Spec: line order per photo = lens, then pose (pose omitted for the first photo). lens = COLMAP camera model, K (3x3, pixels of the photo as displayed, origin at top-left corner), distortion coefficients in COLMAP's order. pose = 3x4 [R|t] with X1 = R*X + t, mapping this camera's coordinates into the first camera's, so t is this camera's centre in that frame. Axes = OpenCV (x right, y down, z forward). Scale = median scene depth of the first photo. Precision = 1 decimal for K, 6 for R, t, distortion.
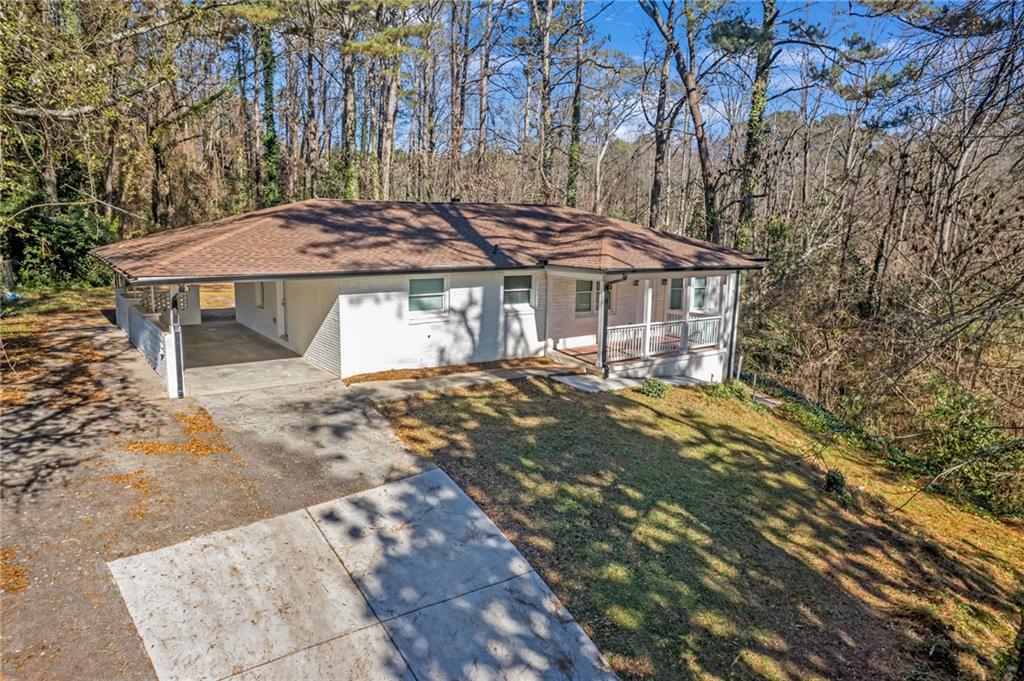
lens RADIAL K [[650.9, 0, 515.7], [0, 650.9, 344.8], [0, 0, 1]] dist [-0.070867, -0.000366]
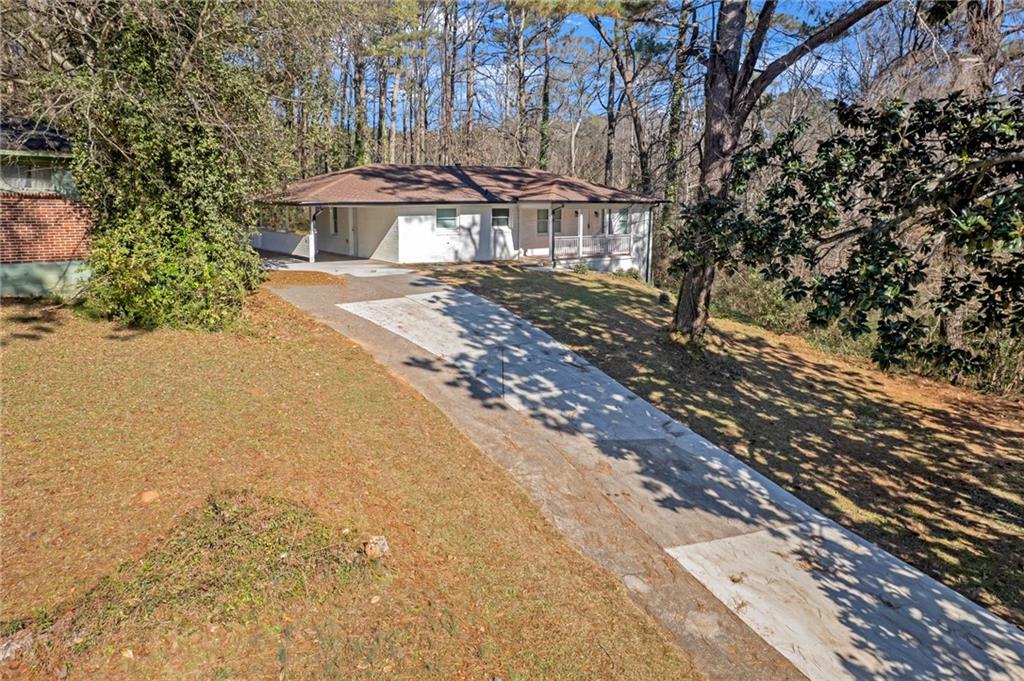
lens RADIAL K [[650.9, 0, 509.8], [0, 650.9, 337.6], [0, 0, 1]] dist [-0.070867, -0.000366]
pose [[0.999744, -0.019854, 0.010843, 0.000415], [0.019571, 0.999481, 0.025599, 0.175505], [-0.011345, -0.025380, 0.999613, -0.633625]]
